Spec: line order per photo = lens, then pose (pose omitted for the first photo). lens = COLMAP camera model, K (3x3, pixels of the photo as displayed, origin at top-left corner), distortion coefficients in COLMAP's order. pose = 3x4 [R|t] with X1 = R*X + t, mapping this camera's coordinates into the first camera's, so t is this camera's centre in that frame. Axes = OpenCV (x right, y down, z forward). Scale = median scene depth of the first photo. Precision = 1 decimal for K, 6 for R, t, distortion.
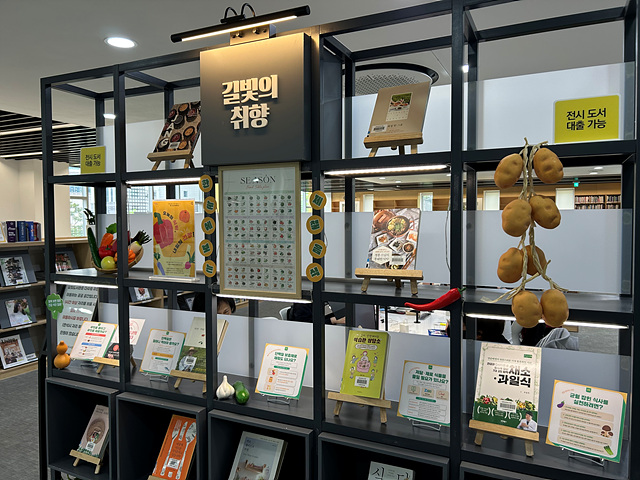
lens RADIAL K [[489.0, 0, 322.6], [0, 489.0, 237.9], [0, 0, 1]] dist [0.024585, -0.031171]
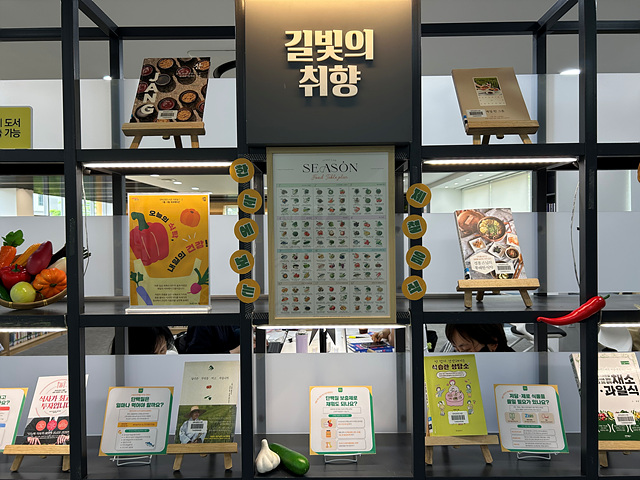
lens RADIAL K [[489.0, 0, 324.7], [0, 489.0, 238.7], [0, 0, 1]] dist [0.024585, -0.031171]
pose [[0.902944, -0.010423, 0.429632, -0.406151], [0.022399, 0.999489, -0.022826, 0.005836], [-0.429174, 0.030234, 0.902716, 0.293518]]
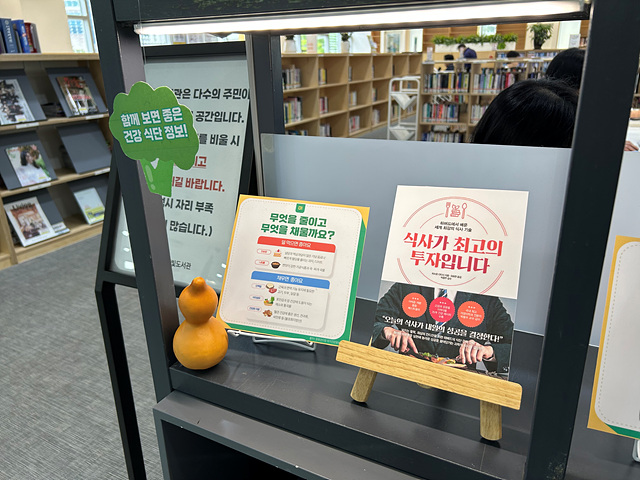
lens RADIAL K [[489.0, 0, 322.5], [0, 489.0, 239.7], [0, 0, 1]] dist [0.024585, -0.031171]
pose [[0.999687, -0.010073, -0.022922, -0.521019], [0.016594, 0.952110, 0.305305, 0.129436], [0.018749, -0.305589, 0.951979, 0.867570]]
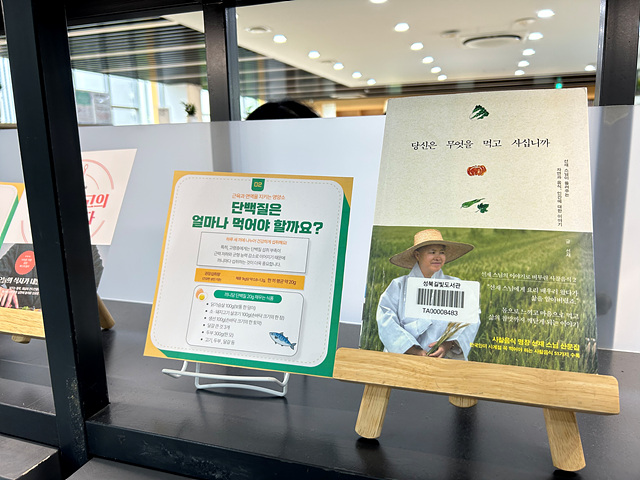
lens RADIAL K [[489.0, 0, 321.3], [0, 489.0, 236.7], [0, 0, 1]] dist [0.024585, -0.031171]
pose [[0.992386, -0.036464, 0.117649, -0.339744], [0.019094, 0.989170, 0.145524, 0.200696], [-0.121681, -0.142170, 0.982335, 0.833031]]
